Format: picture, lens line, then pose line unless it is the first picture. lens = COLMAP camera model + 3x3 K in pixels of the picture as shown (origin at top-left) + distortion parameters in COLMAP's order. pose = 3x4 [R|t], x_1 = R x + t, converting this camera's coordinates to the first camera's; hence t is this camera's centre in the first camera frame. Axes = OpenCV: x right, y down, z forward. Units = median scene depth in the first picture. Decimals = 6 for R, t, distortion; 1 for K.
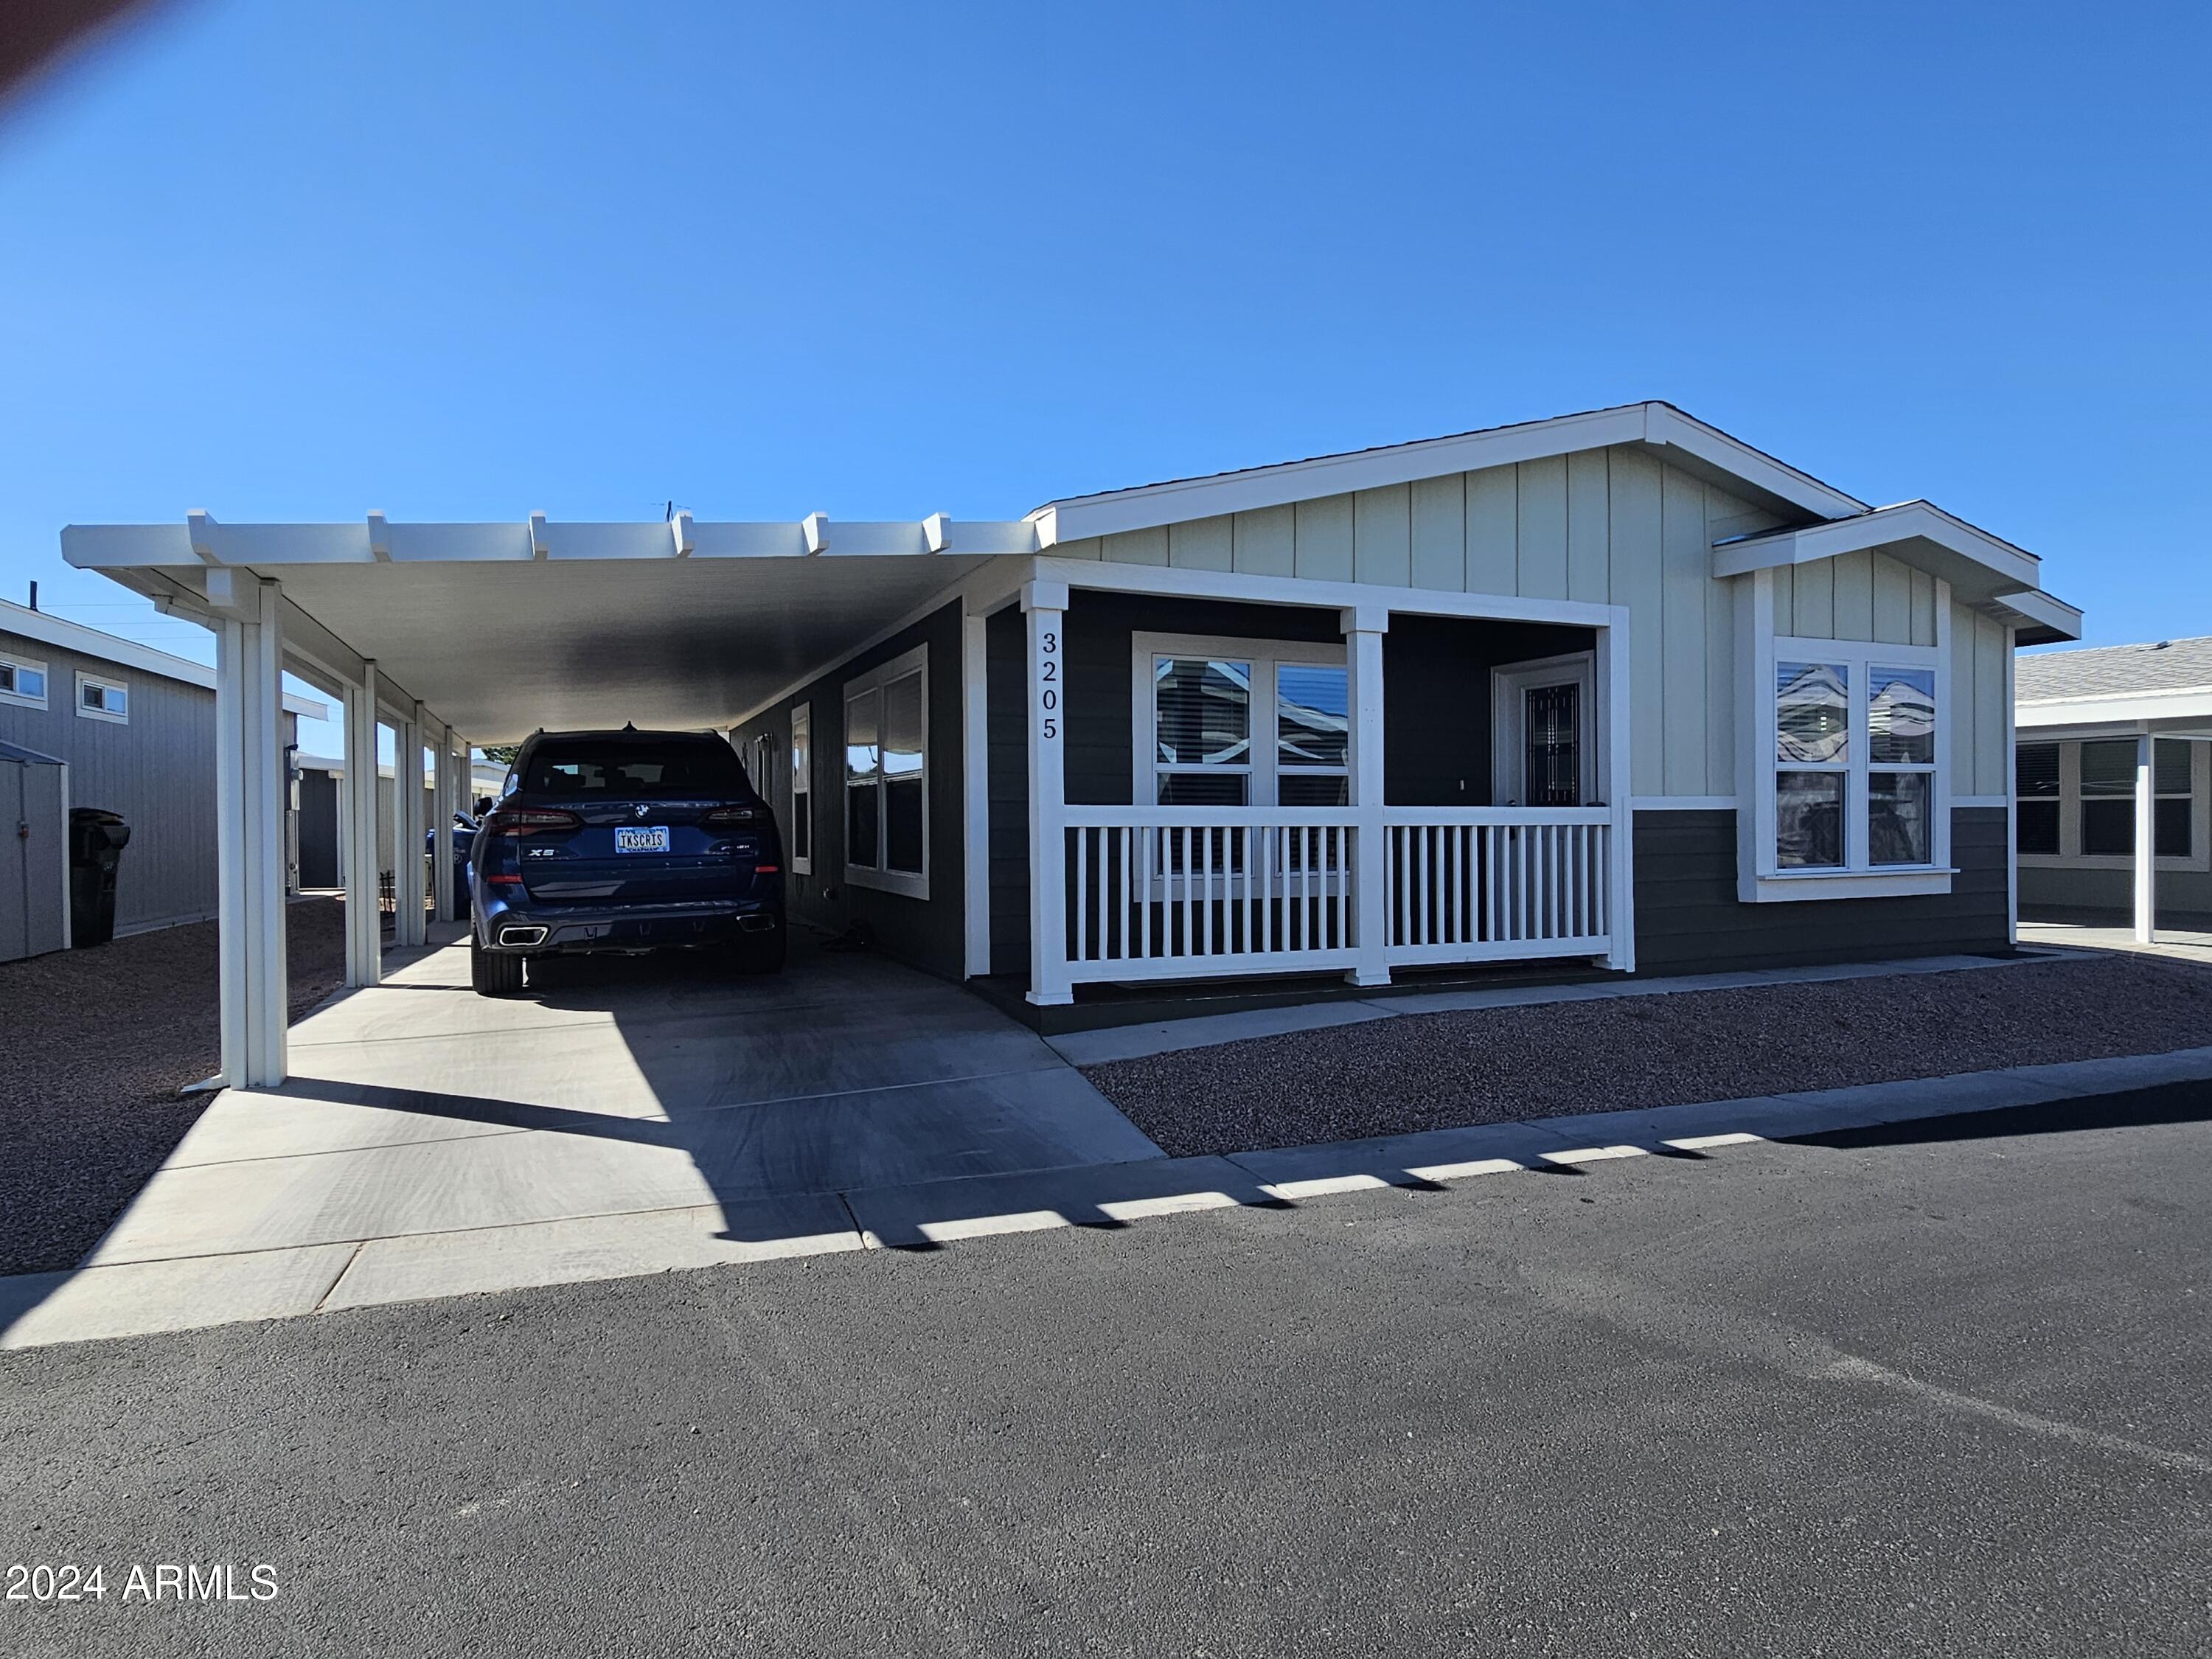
lens RADIAL K [[966.1, 0, 1105.9], [0, 966.1, 774.1], [0, 0, 1]] dist [0.009596, 0.000015]
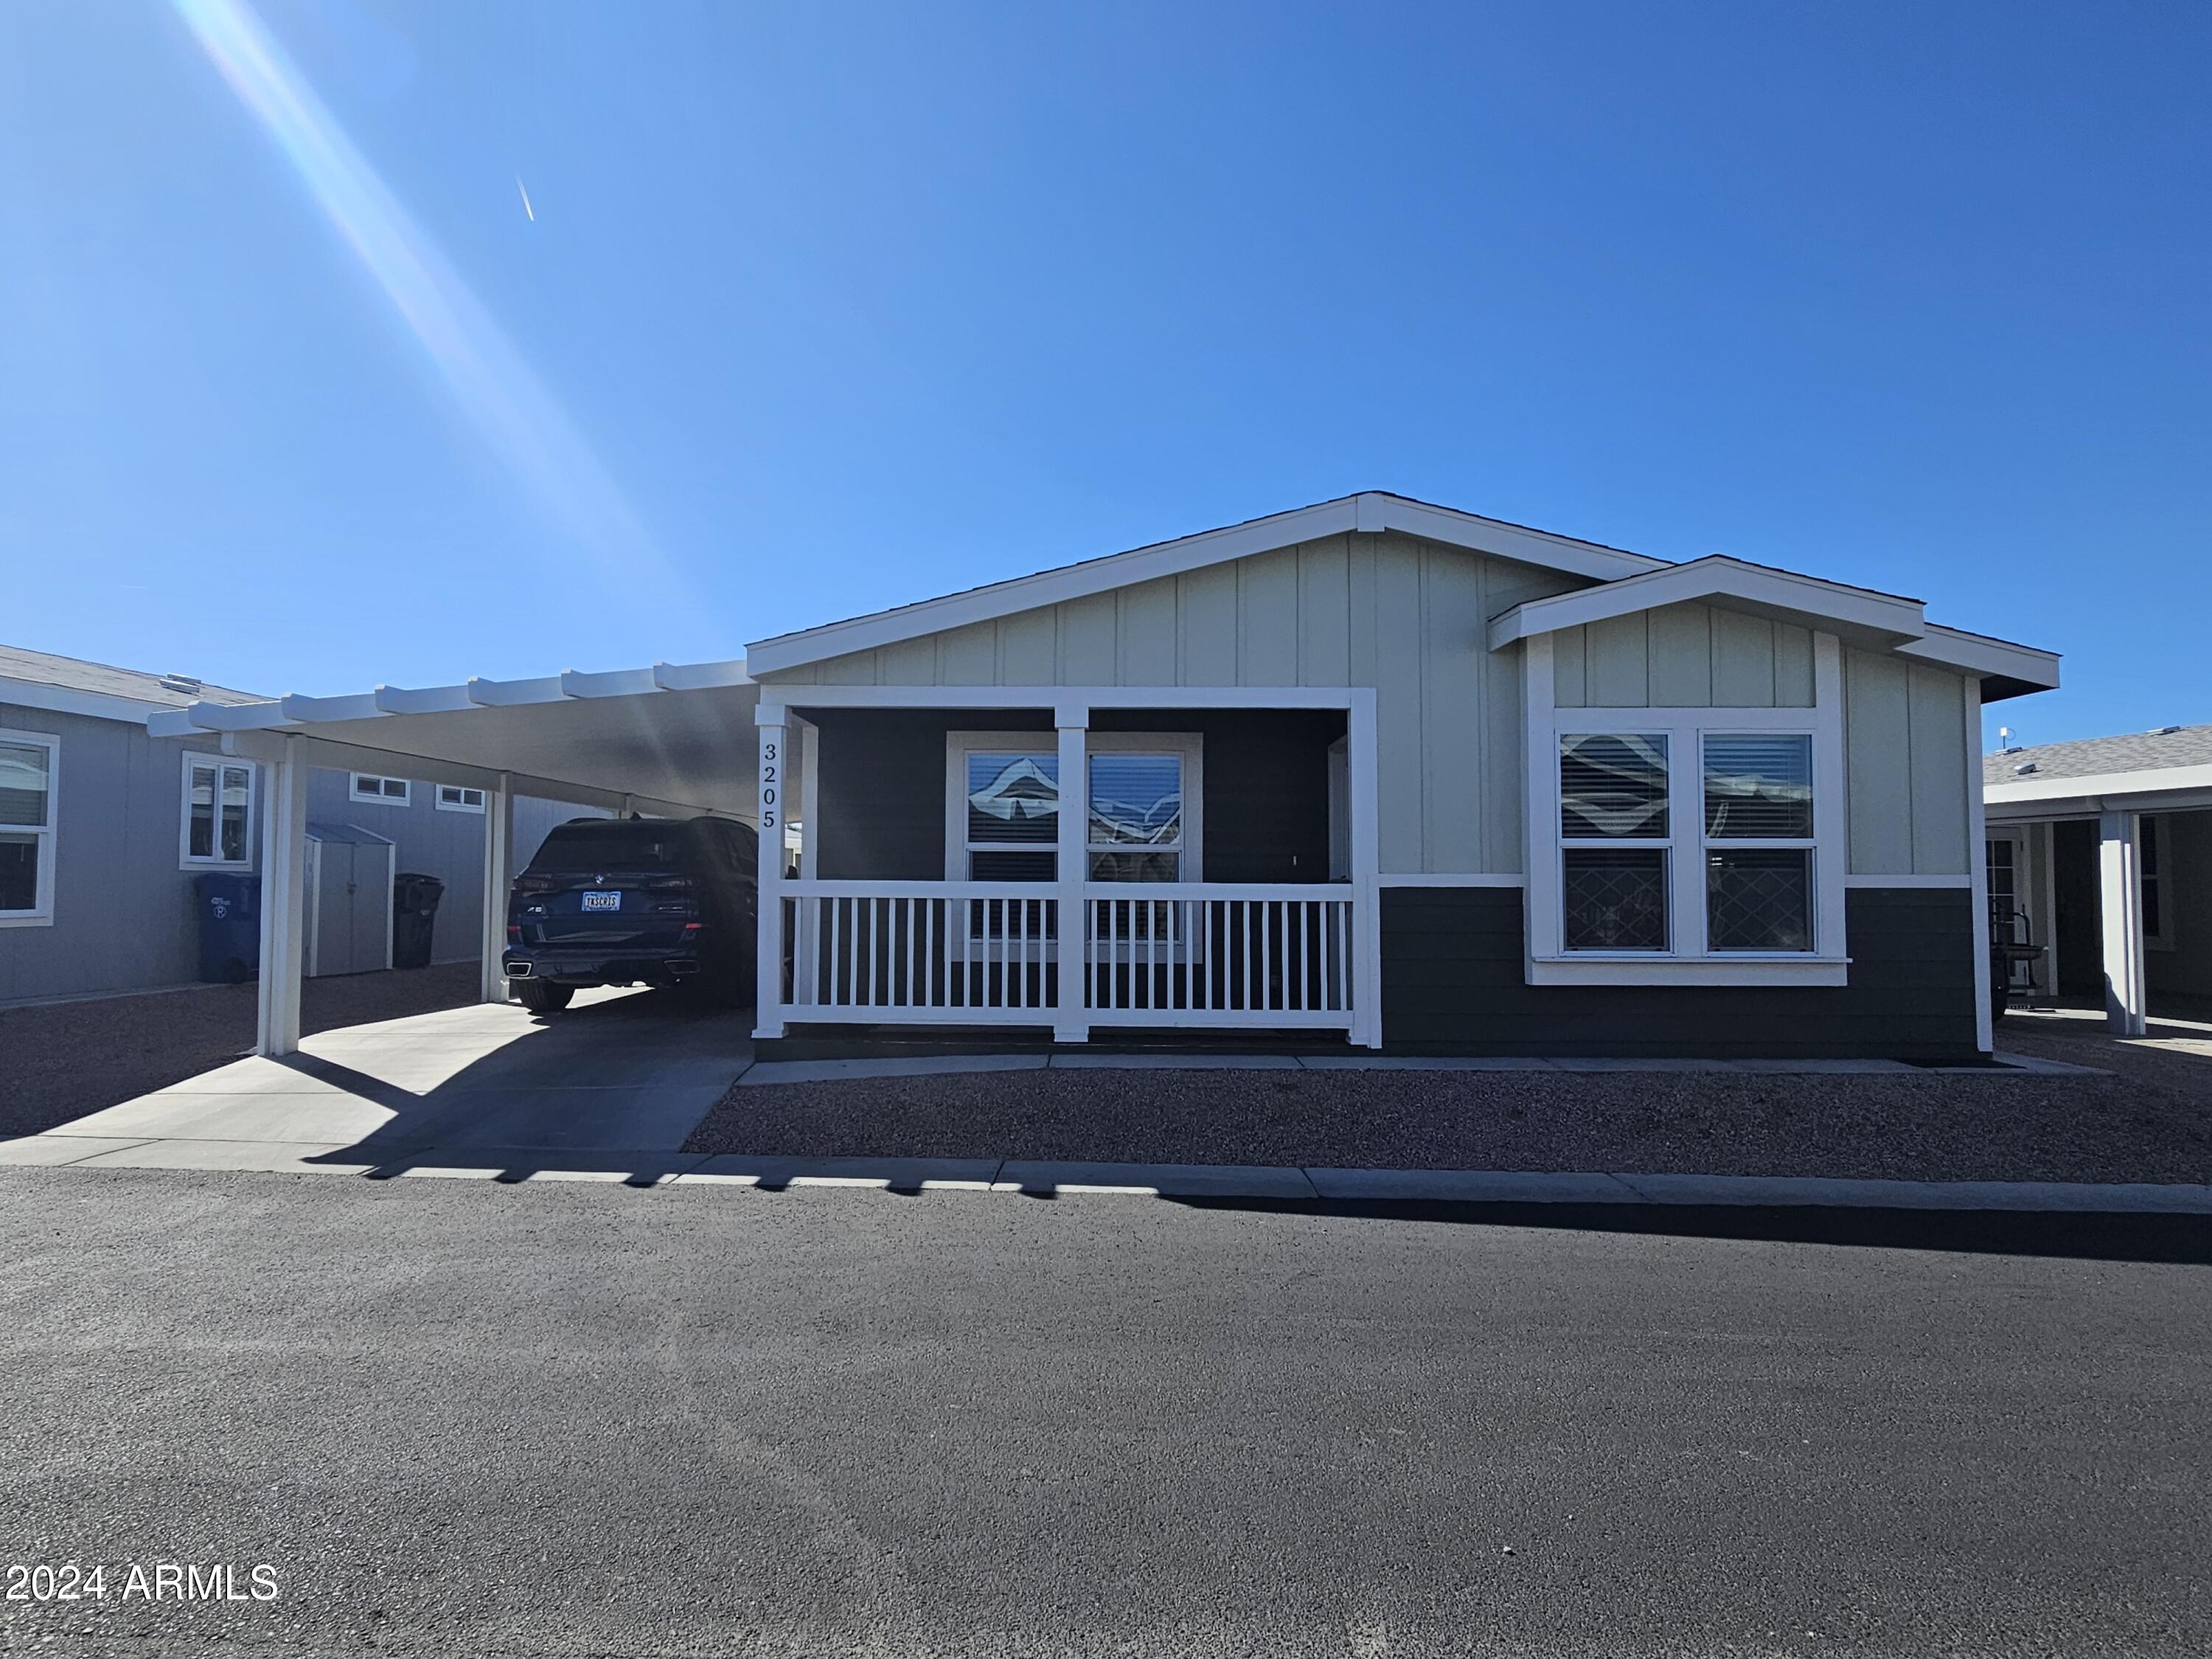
lens RADIAL K [[906.0, 0, 1091.0], [0, 906.0, 830.9], [0, 0, 1]] dist [-0.004763, 0.000103]
pose [[0.950545, -0.008781, -0.310461, 0.552665], [0.002416, 0.999779, -0.020881, -0.003137], [0.310576, 0.019098, 0.950357, 0.009144]]
